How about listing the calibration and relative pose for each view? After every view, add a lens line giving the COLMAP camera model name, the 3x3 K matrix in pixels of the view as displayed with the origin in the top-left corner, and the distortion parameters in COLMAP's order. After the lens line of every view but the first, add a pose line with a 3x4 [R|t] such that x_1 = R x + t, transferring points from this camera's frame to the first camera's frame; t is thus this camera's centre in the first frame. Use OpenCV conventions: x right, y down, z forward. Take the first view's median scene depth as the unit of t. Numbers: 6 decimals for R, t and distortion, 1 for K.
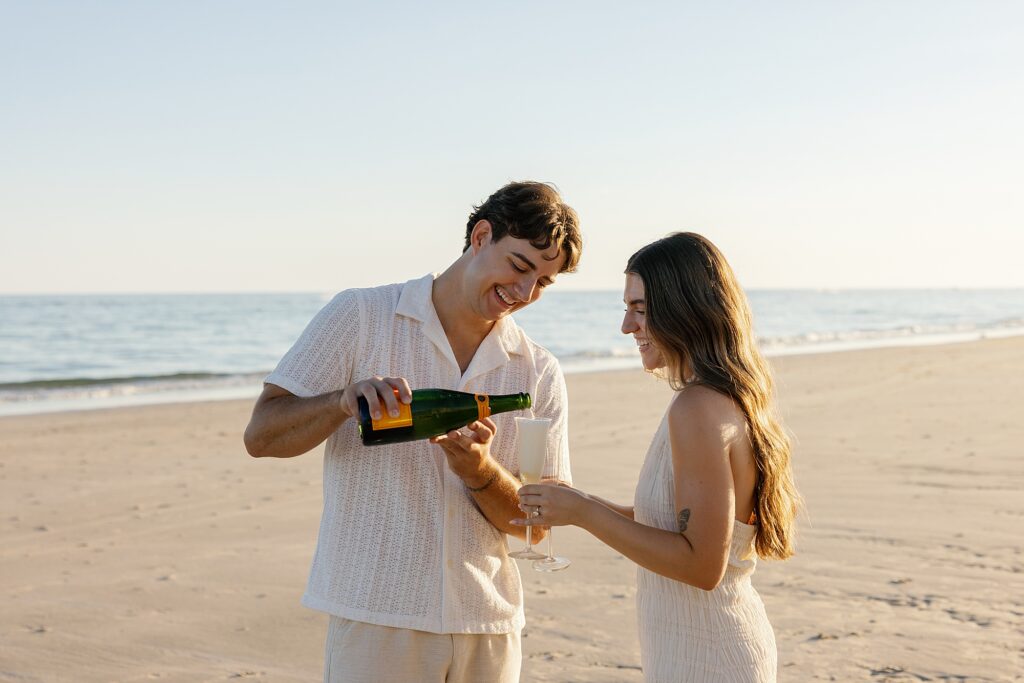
lens RADIAL K [[3096.7, 0, 508.2], [0, 3096.7, 337.9], [0, 0, 1]] dist [0.131628, 0.000000]
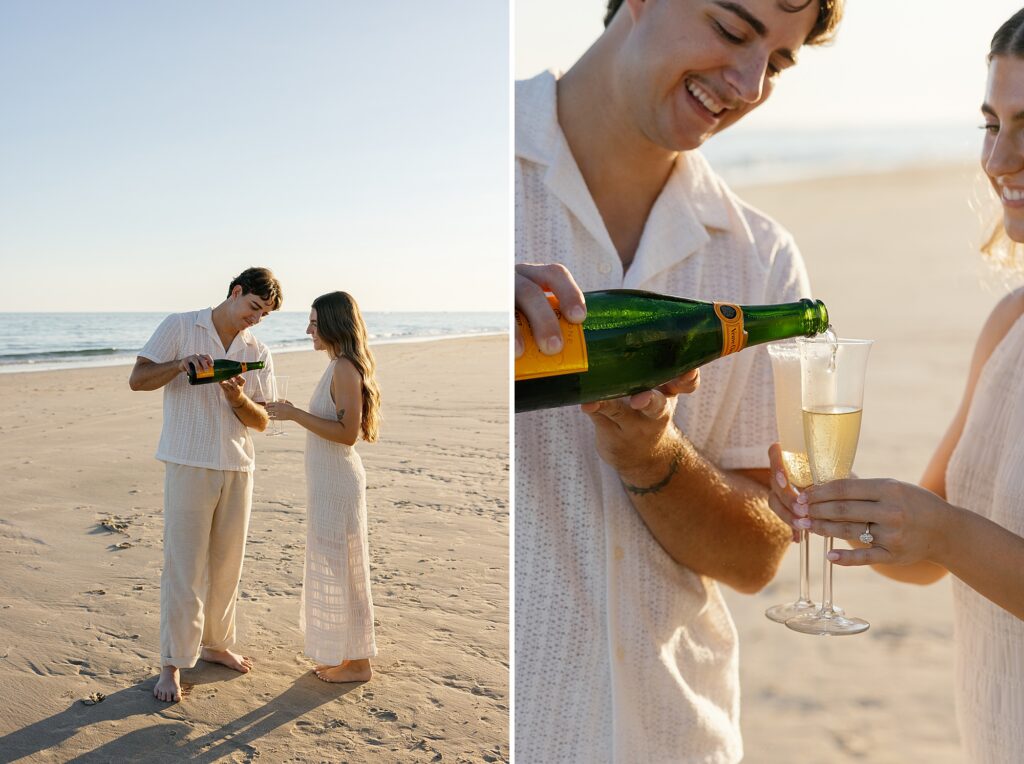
lens RADIAL K [[2178.3, 0, 513.8], [0, 2178.3, 382.3], [0, 0, 1]] dist [0.062980, 0.000000]
pose [[0.979149, 0.000317, 0.203141, -0.130955], [-0.003879, 0.999846, 0.017137, 0.004973], [-0.203105, -0.017567, 0.978999, -0.556364]]
